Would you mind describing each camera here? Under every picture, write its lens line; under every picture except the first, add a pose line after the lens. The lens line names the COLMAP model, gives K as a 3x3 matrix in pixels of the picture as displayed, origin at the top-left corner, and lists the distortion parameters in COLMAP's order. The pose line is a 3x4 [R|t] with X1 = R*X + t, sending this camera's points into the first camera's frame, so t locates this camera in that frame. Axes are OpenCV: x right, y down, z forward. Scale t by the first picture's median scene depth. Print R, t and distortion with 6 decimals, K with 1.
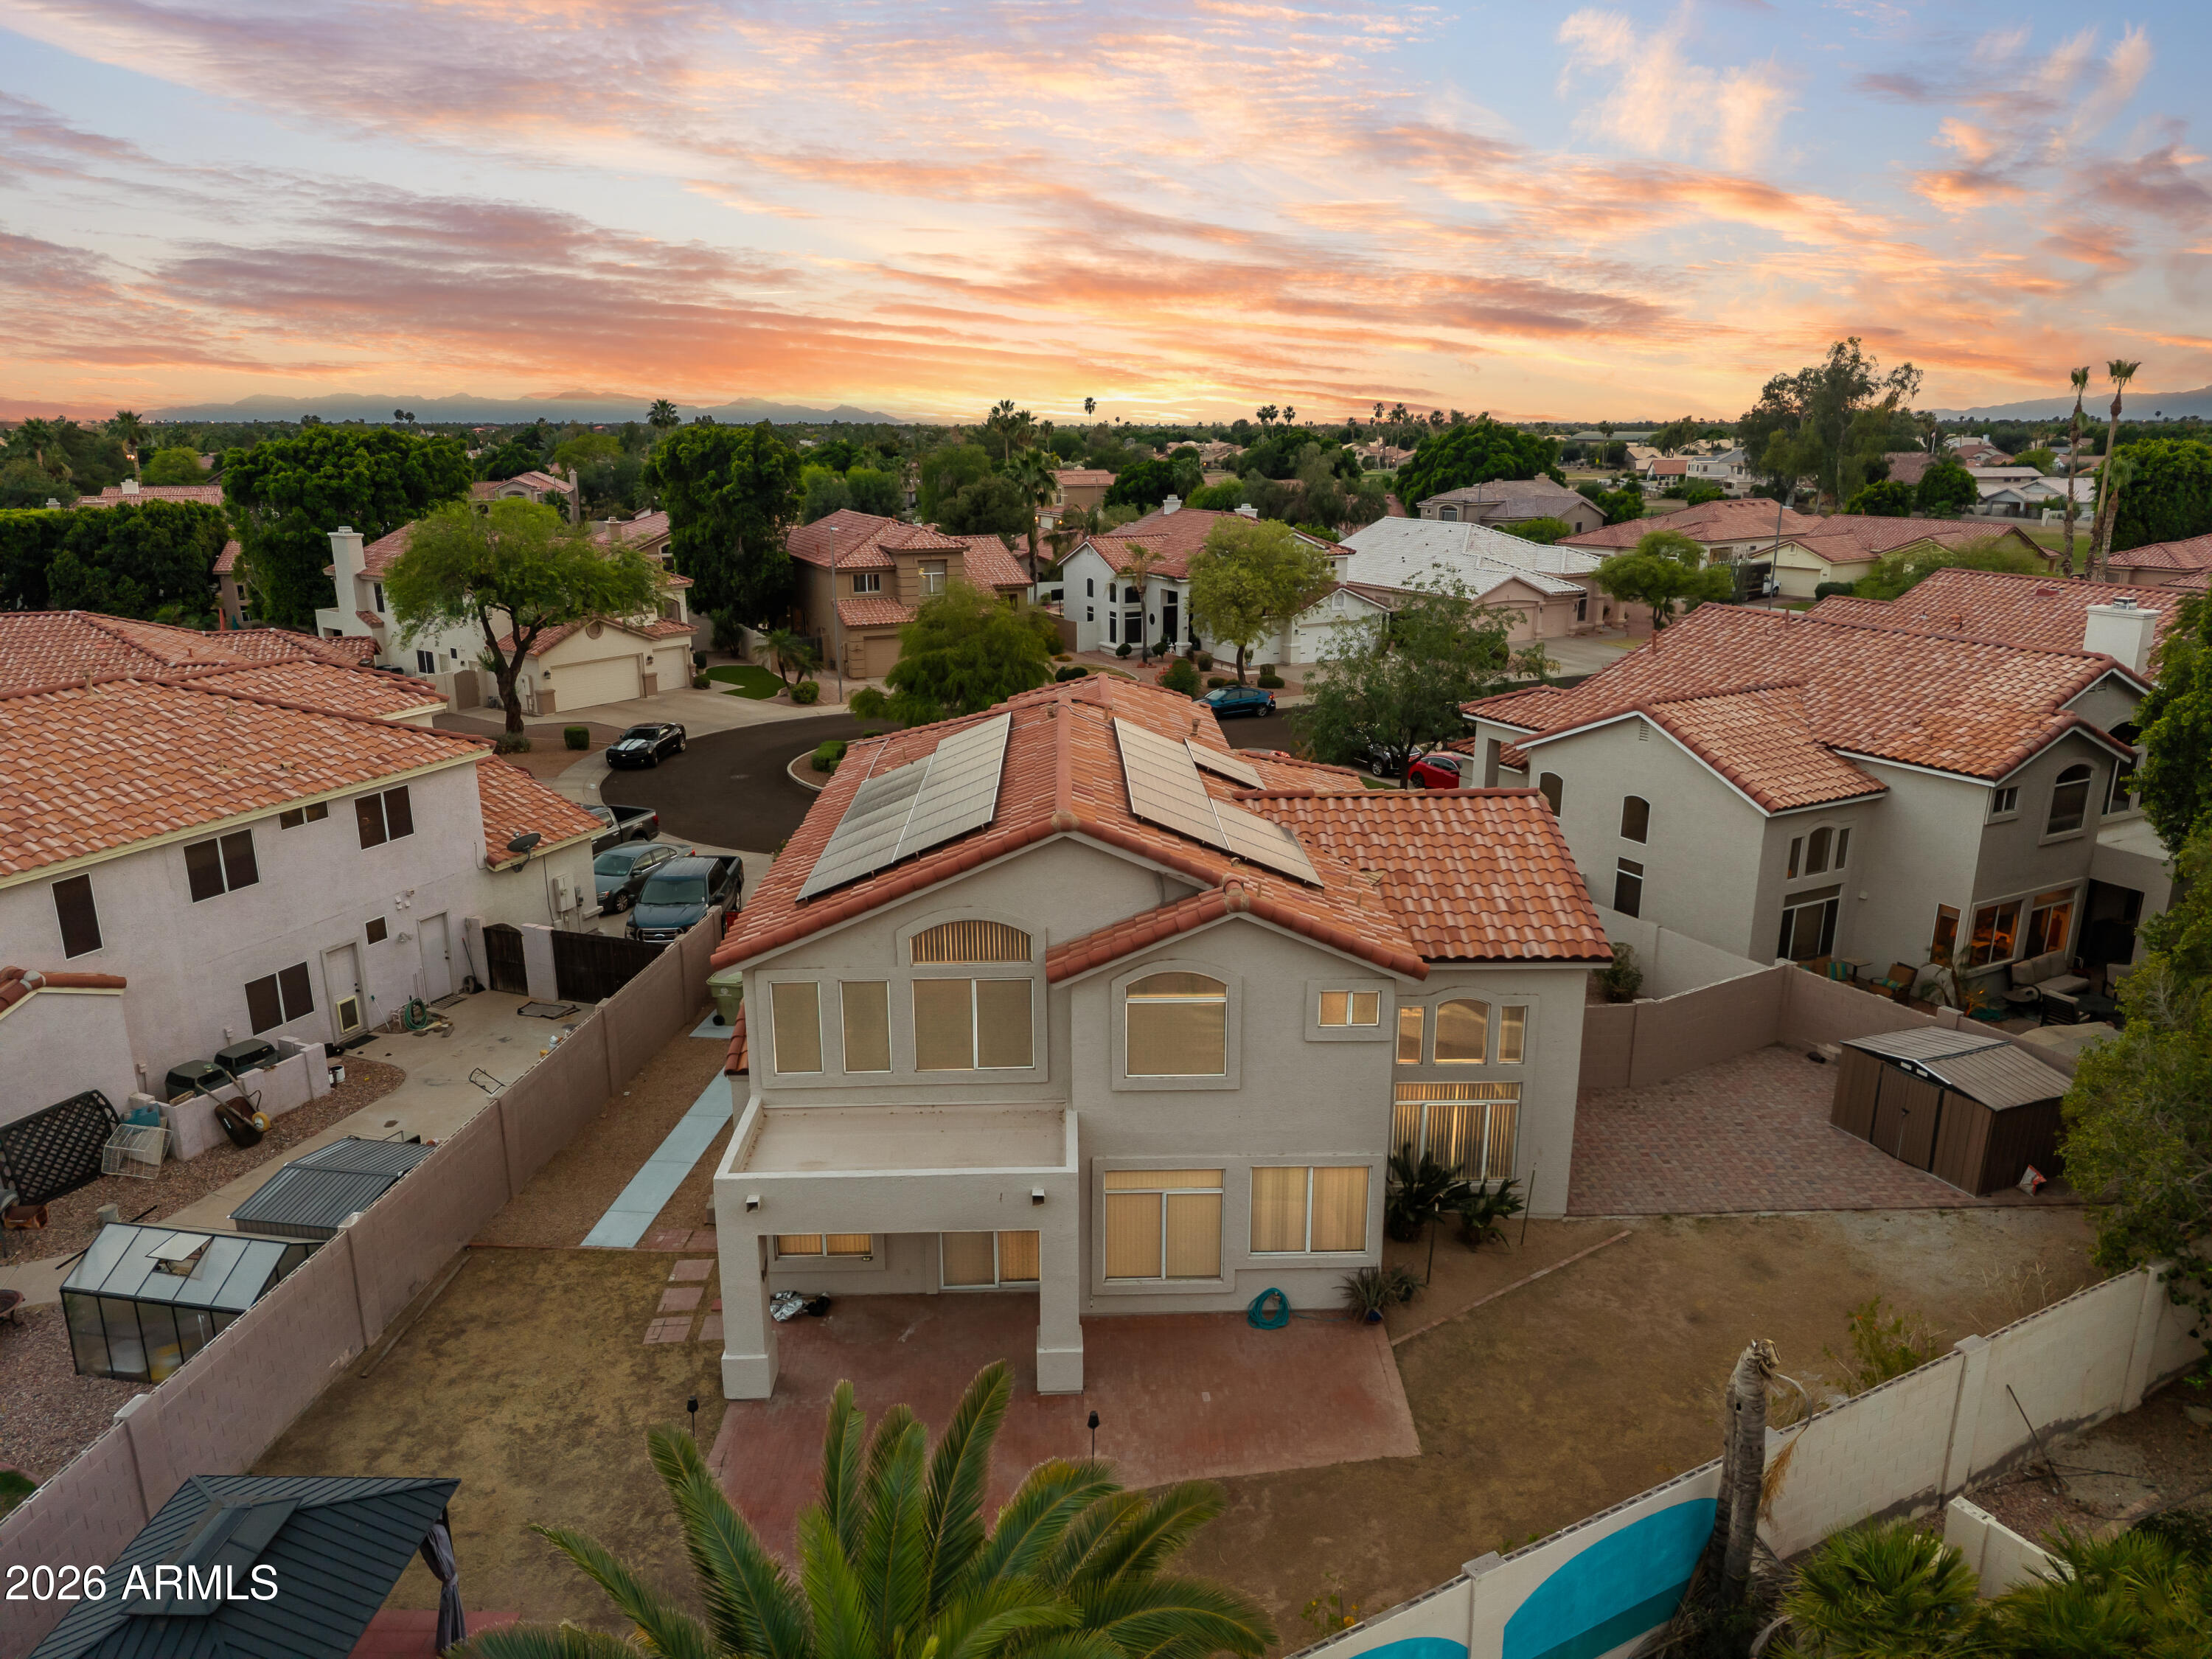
lens RADIAL K [[1479.3, 0, 1092.9], [0, 1479.3, 839.7], [0, 0, 1]] dist [0.005039, -0.008764]
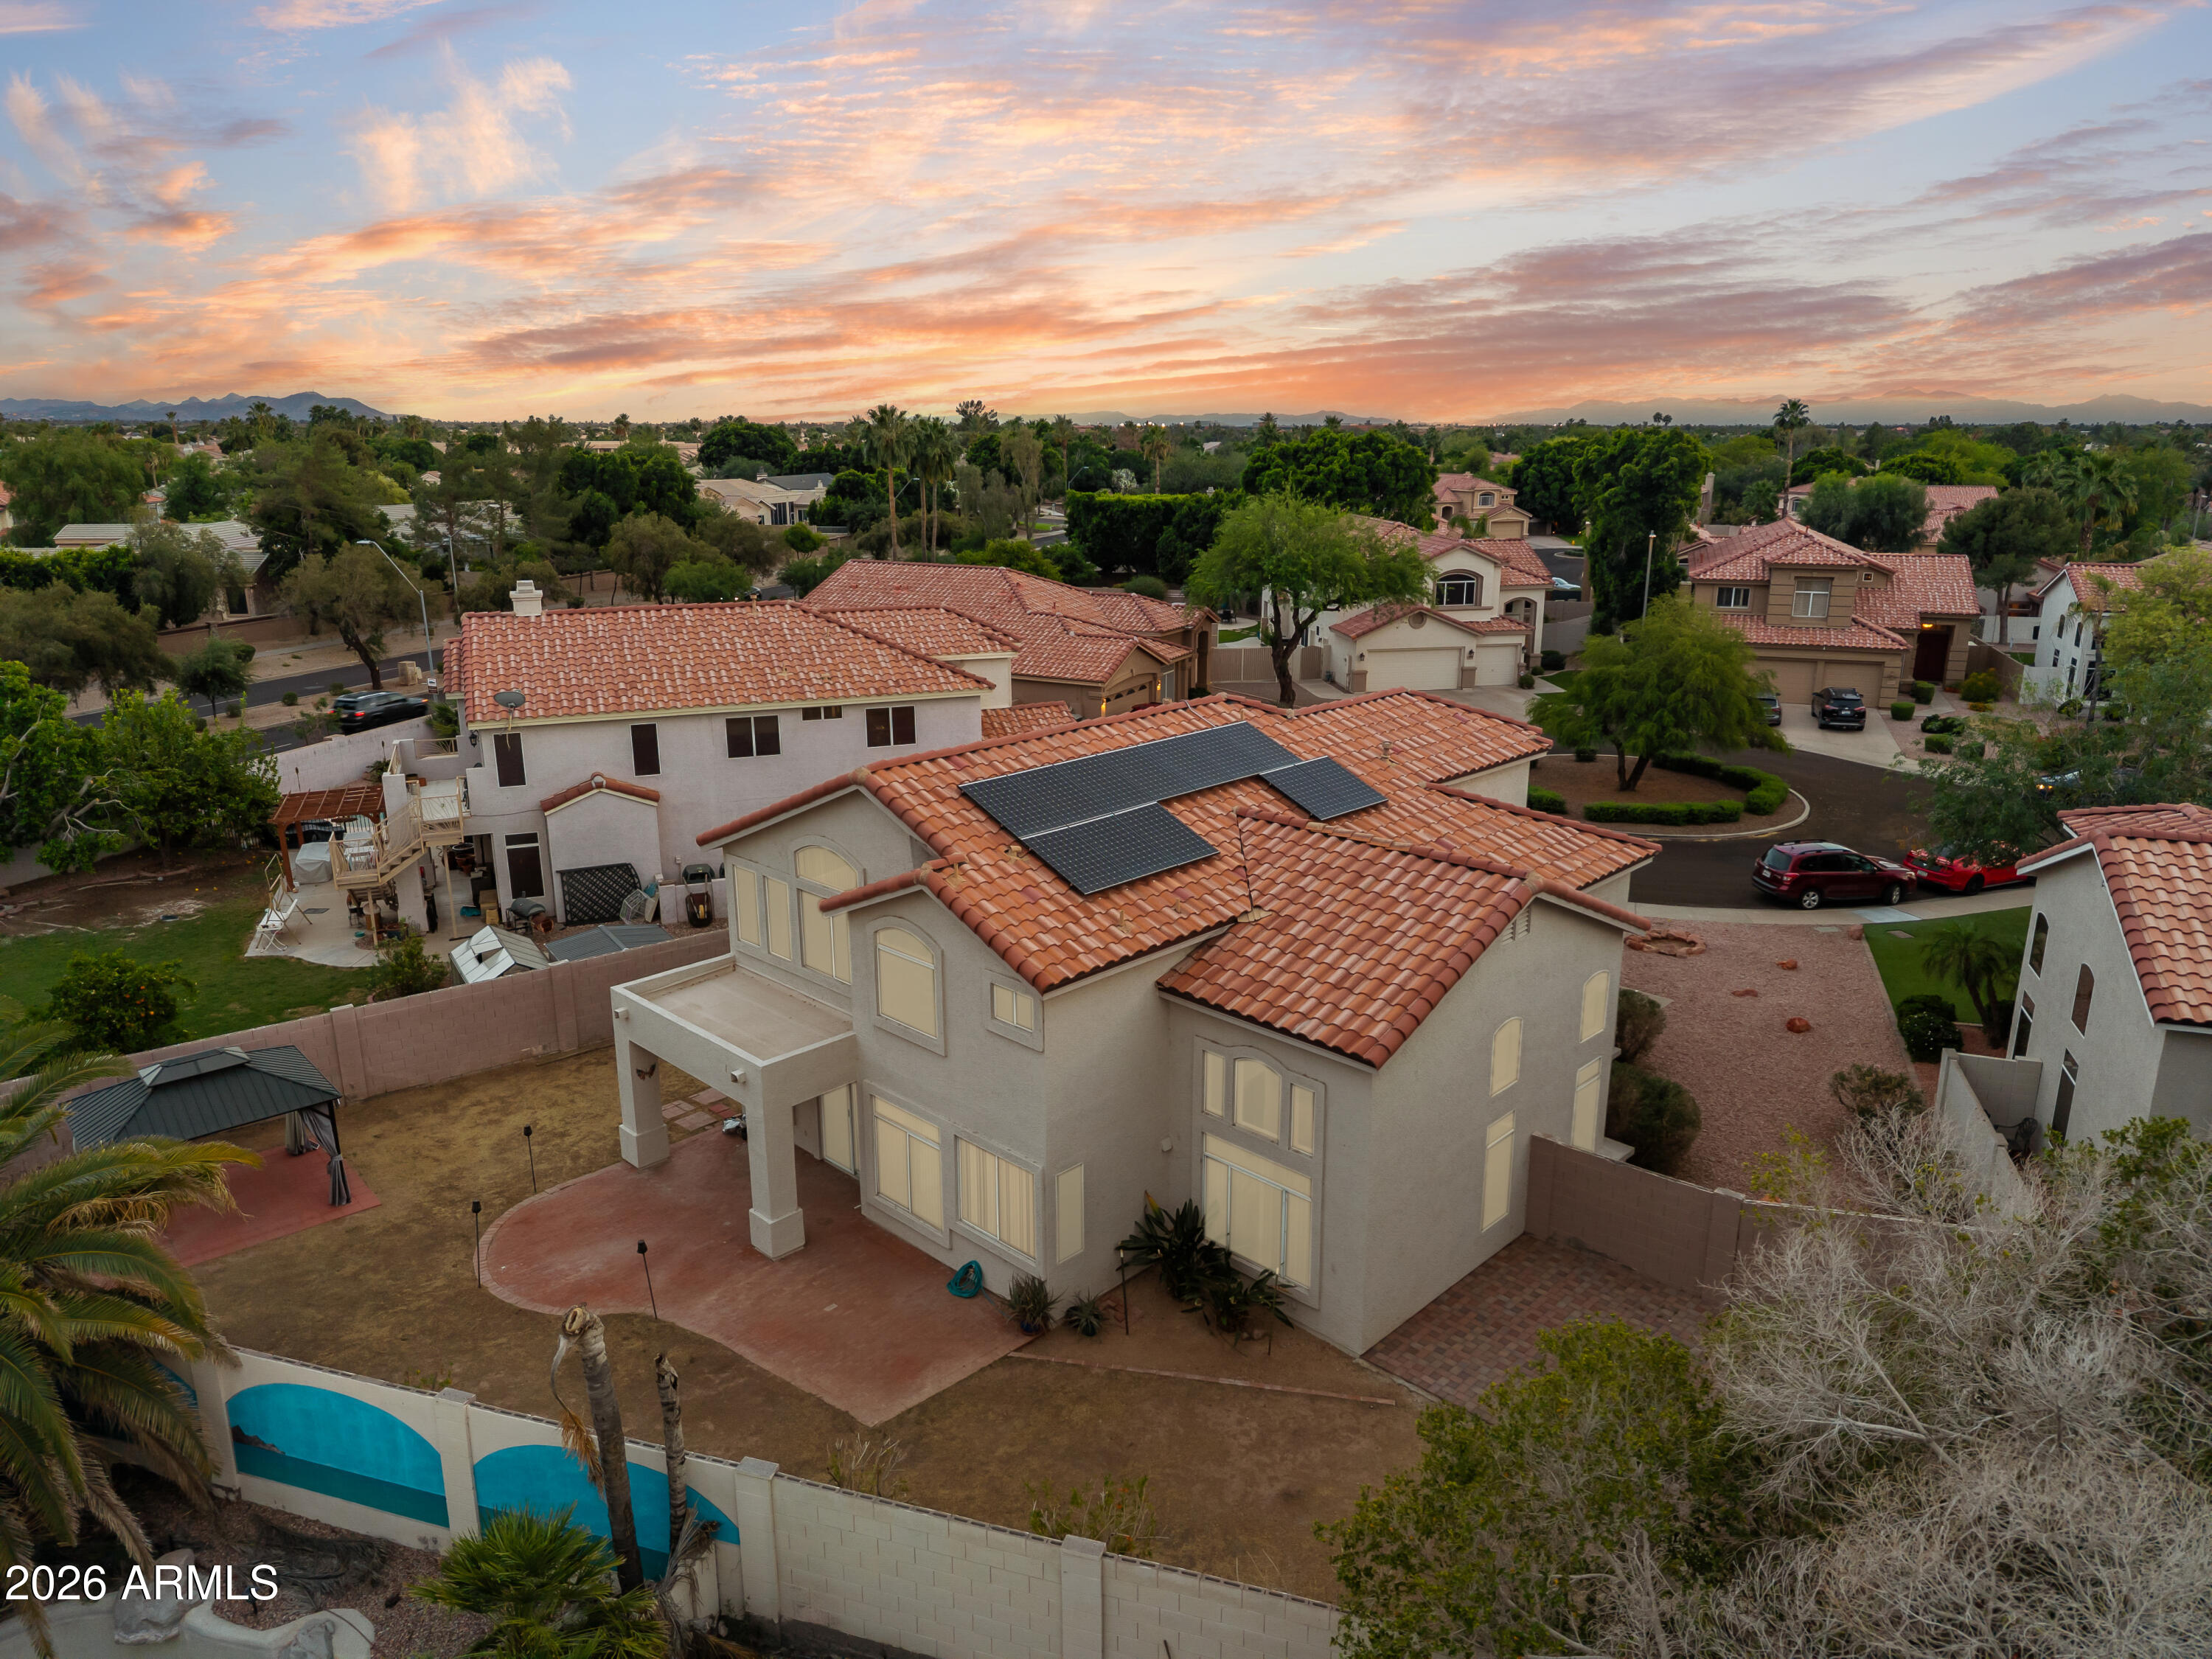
lens RADIAL K [[1479.3, 0, 1092.9], [0, 1479.3, 839.7], [0, 0, 1]] dist [0.005039, -0.008764]
pose [[0.676500, 0.192171, -0.710927, 0.546677], [-0.193568, 0.977810, 0.080118, -0.051983], [0.710548, 0.083413, 0.698687, 0.200250]]
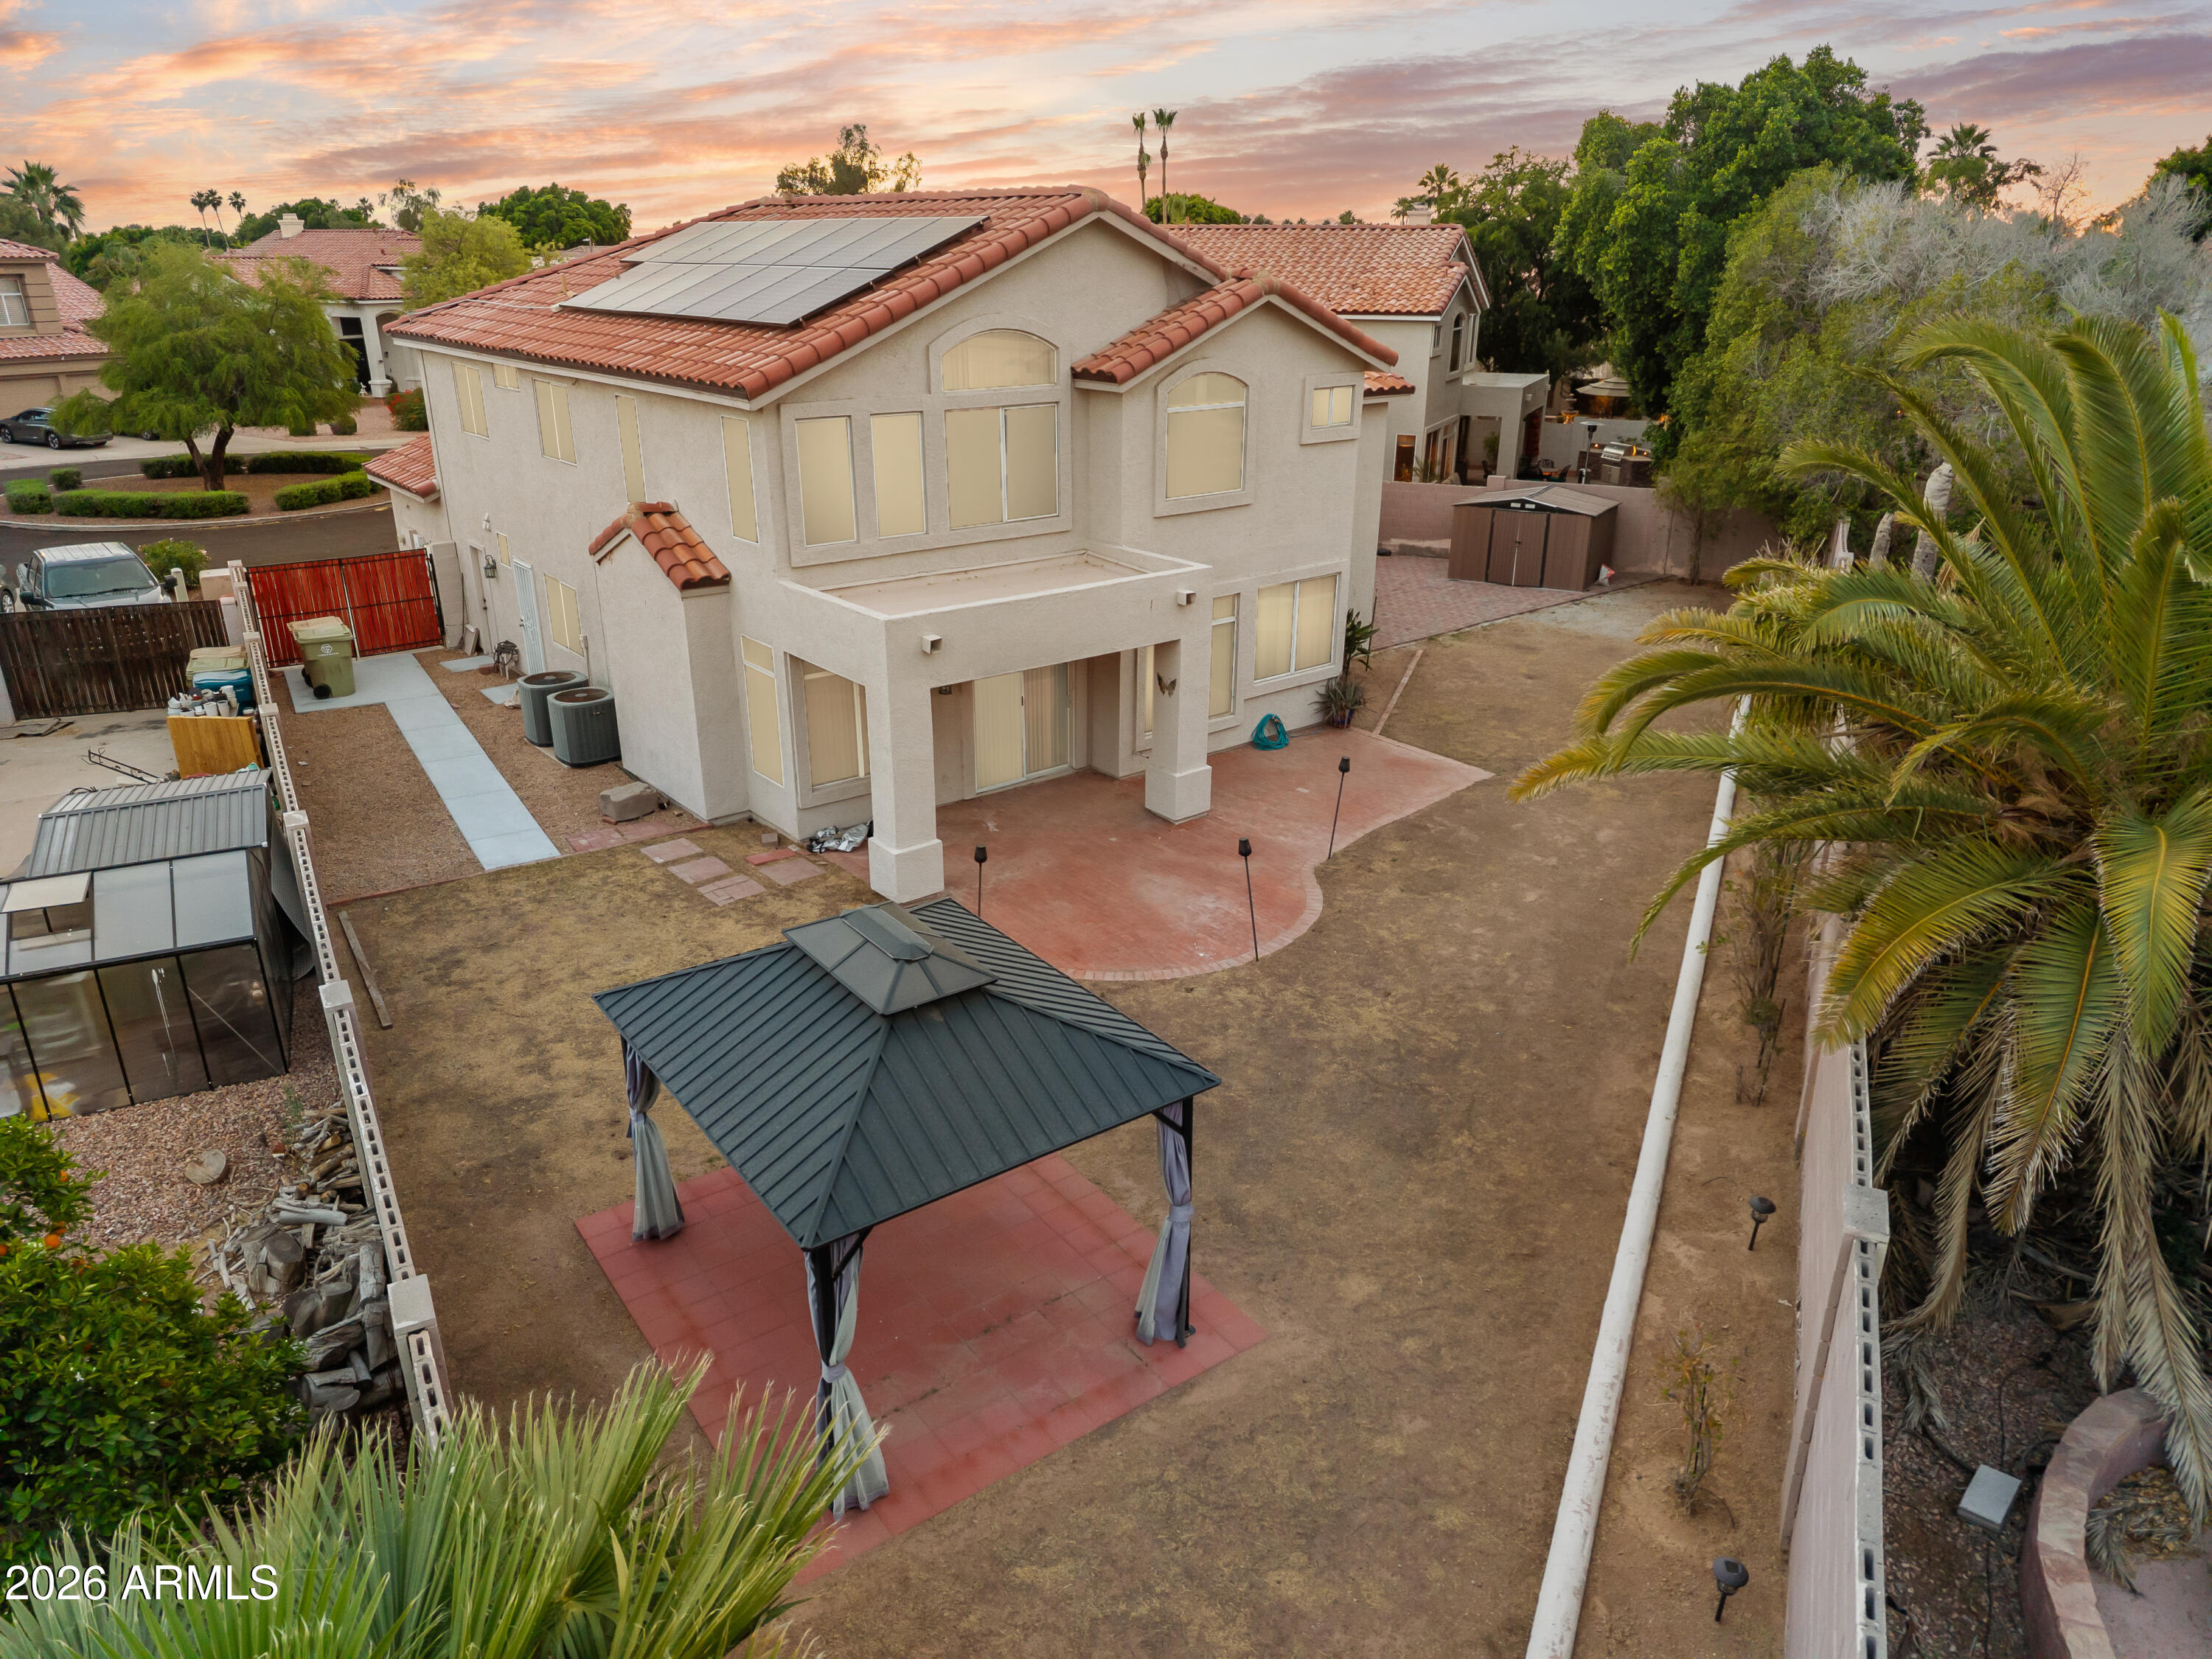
lens RADIAL K [[1477.8, 0, 1106.7], [0, 1477.8, 839.2], [0, 0, 1]] dist [0.011206, -0.006380]
pose [[0.788016, -0.219811, 0.575078, -0.344006], [0.160266, 0.975126, 0.153112, 0.127979], [-0.594429, -0.028490, 0.803643, 0.145249]]
